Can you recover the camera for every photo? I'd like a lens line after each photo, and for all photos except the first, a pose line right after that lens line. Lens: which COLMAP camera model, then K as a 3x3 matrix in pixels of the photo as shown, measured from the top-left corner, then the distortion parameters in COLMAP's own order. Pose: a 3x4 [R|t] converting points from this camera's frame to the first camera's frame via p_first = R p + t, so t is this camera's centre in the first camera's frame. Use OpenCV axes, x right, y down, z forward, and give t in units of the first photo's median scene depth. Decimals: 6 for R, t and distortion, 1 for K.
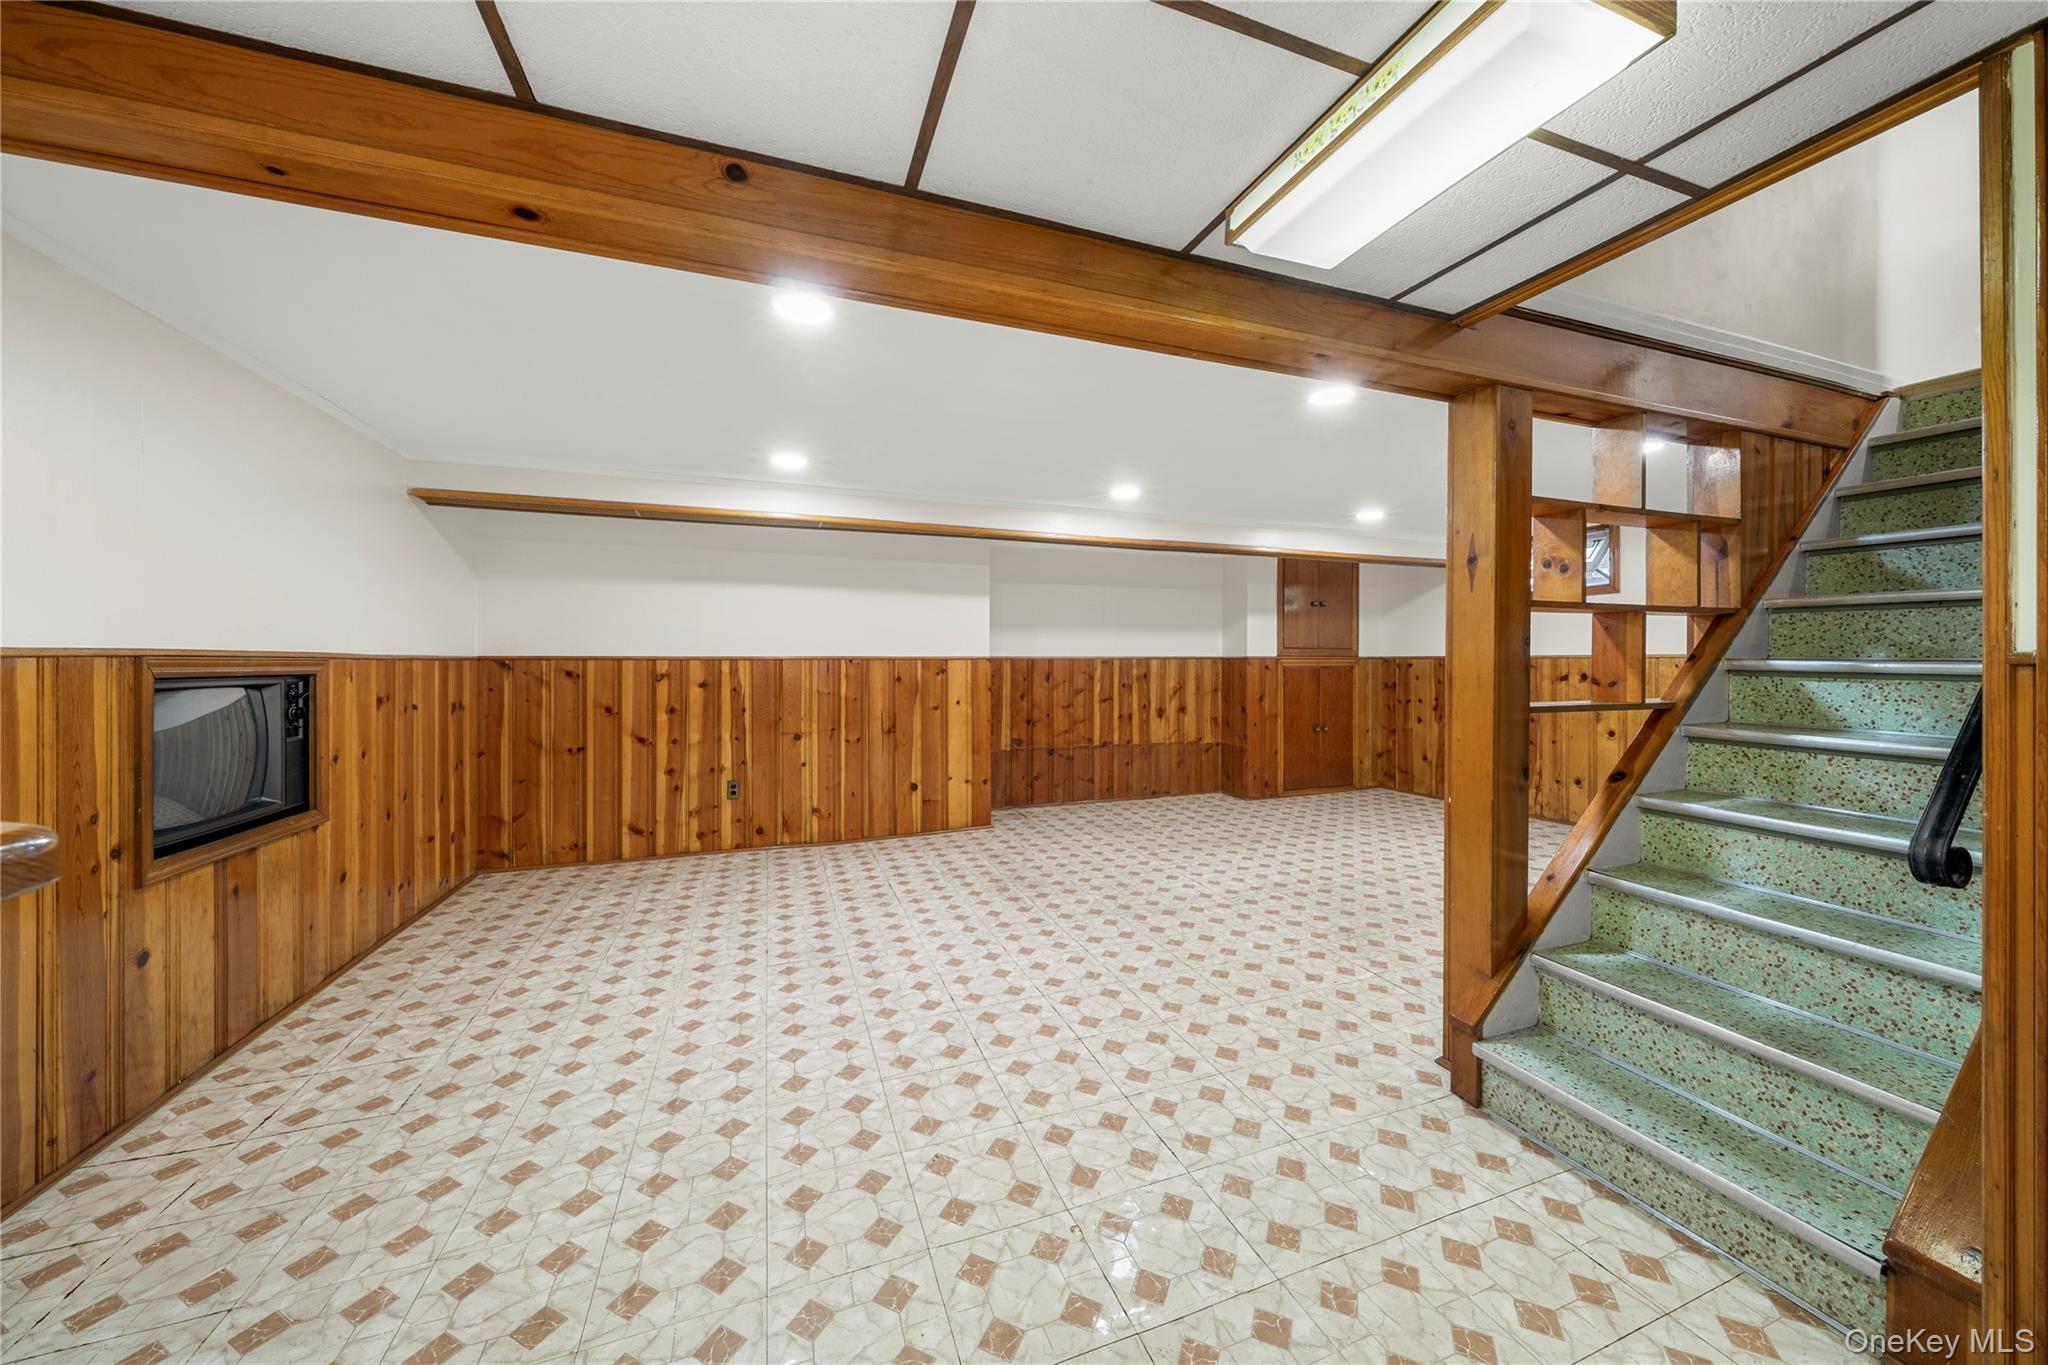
lens RADIAL K [[700.5, 0, 1022.9], [0, 700.5, 663.6], [0, 0, 1]] dist [-0.004090, -0.000278]
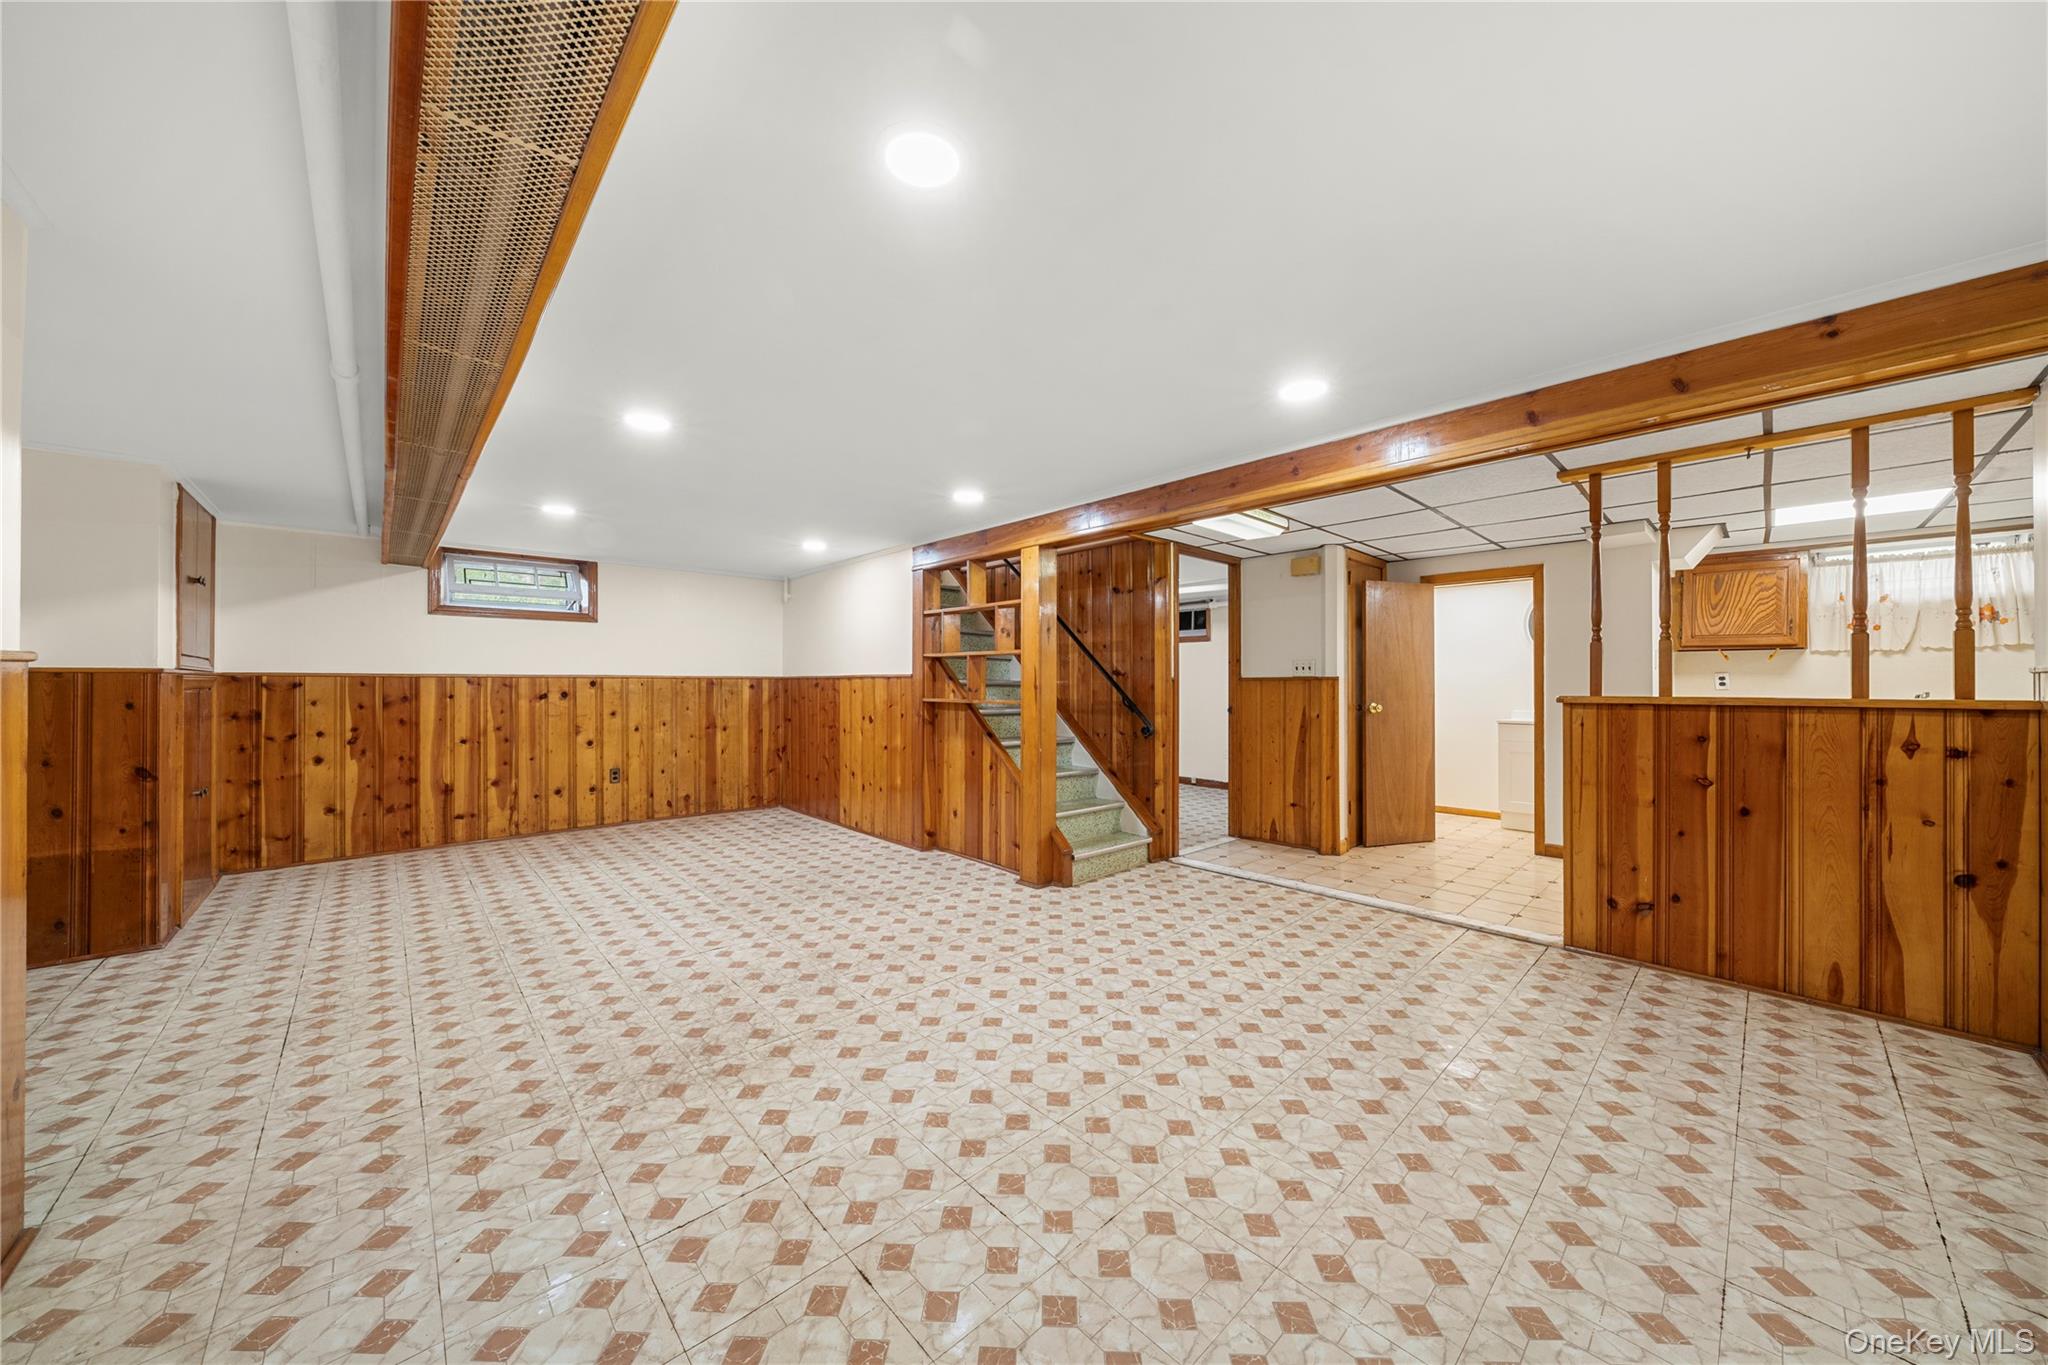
lens RADIAL K [[700.5, 0, 1026.1], [0, 700.5, 683.1], [0, 0, 1]] dist [-0.004090, -0.000278]
pose [[-0.385799, 0.000443, 0.922583, -0.921542], [0.004022, 0.999991, 0.001201, 0.003985], [-0.922574, 0.004174, -0.385797, 1.399833]]
